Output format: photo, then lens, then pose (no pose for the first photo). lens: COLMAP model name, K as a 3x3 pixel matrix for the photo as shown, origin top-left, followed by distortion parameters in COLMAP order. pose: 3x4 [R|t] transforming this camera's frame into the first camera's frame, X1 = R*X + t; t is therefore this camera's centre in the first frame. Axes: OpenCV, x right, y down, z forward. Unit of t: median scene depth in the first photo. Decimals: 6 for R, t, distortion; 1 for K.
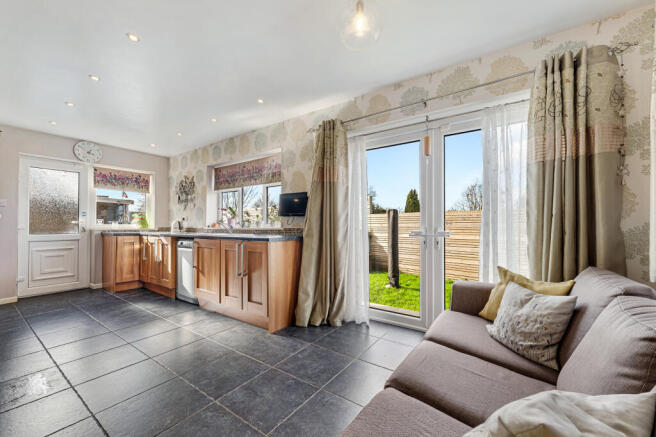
lens RADIAL K [[259.6, 0, 326.8], [0, 259.6, 222.3], [0, 0, 1]] dist [-0.007930, -0.000024]
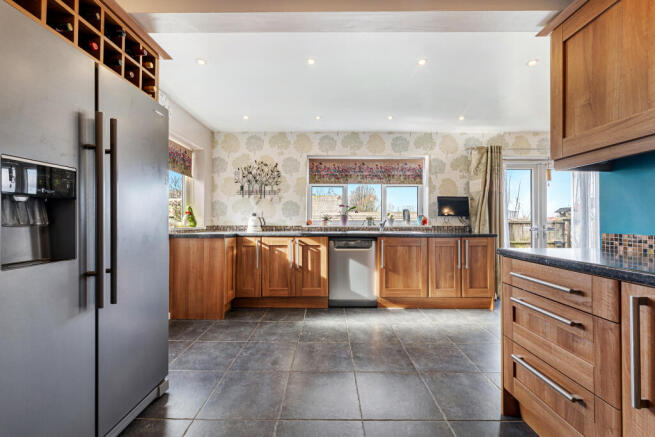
lens RADIAL K [[264.0, 0, 329.1], [0, 264.0, 214.7], [0, 0, 1]] dist [-0.000814, -0.000016]
pose [[0.826096, 0.019747, 0.563184, -1.288285], [-0.010740, 0.999756, -0.019300, 0.000236], [-0.563428, 0.009895, 0.826106, 0.316366]]
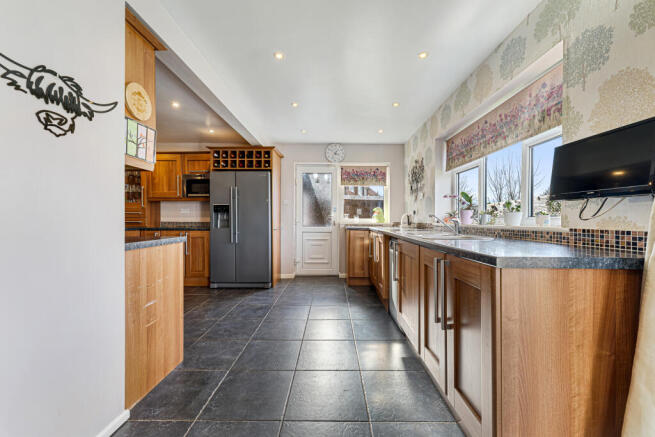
lens RADIAL K [[257.2, 0, 328.6], [0, 257.2, 219.0], [0, 0, 1]] dist [0.000079, 0.000003]
pose [[0.568685, 0.002117, -0.822553, -0.049135], [0.003701, 0.999980, 0.005132, 0.004770], [0.822547, -0.005963, 0.568665, 0.476402]]
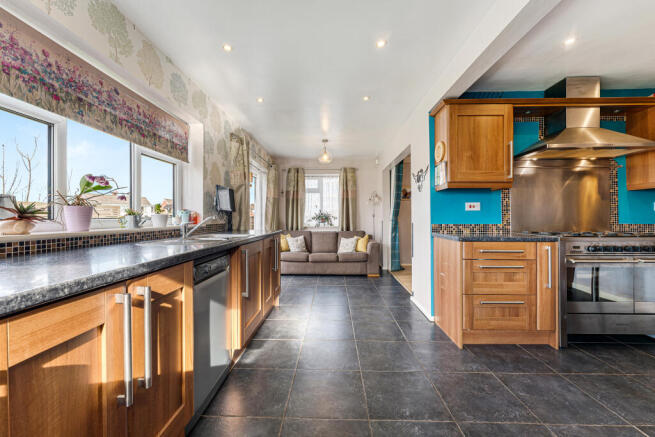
lens RADIAL K [[267.1, 0, 322.7], [0, 267.1, 213.8], [0, 0, 1]] dist [-0.001274, -0.000111]
pose [[-0.541506, 0.013362, 0.840591, -1.157965], [-0.003466, 0.999830, -0.018126, 0.002212], [-0.840690, -0.012729, -0.541367, 1.232319]]
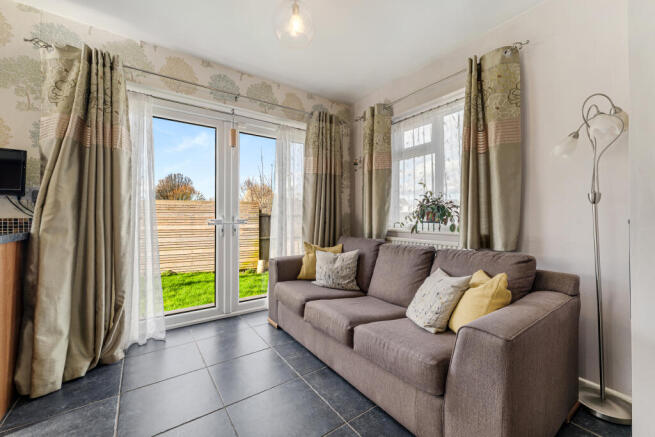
lens RADIAL K [[264.0, 0, 329.1], [0, 264.0, 214.7], [0, 0, 1]] dist [-0.000814, -0.000016]
pose [[0.332768, 0.007591, 0.942978, -0.371592], [-0.008171, 0.999953, -0.005166, 0.013824], [-0.942973, -0.005986, 0.332814, 0.211609]]
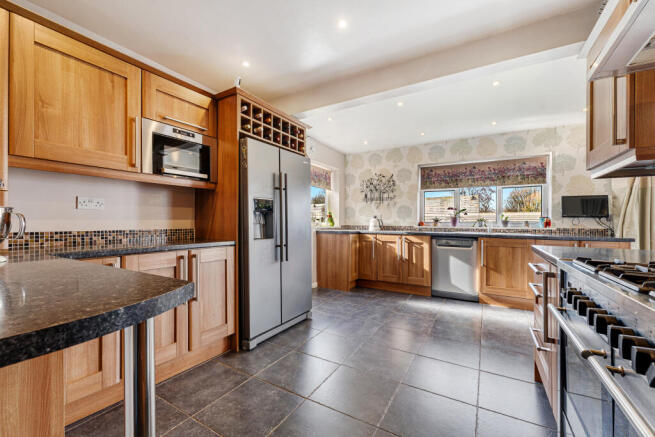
lens RADIAL K [[264.0, 0, 329.1], [0, 264.0, 214.7], [0, 0, 1]] dist [-0.000814, -0.000016]
pose [[0.997698, 0.011047, 0.066908, -1.254248], [-0.010041, 0.999832, -0.015351, -0.006655], [-0.067067, 0.014644, 0.997641, -0.009405]]
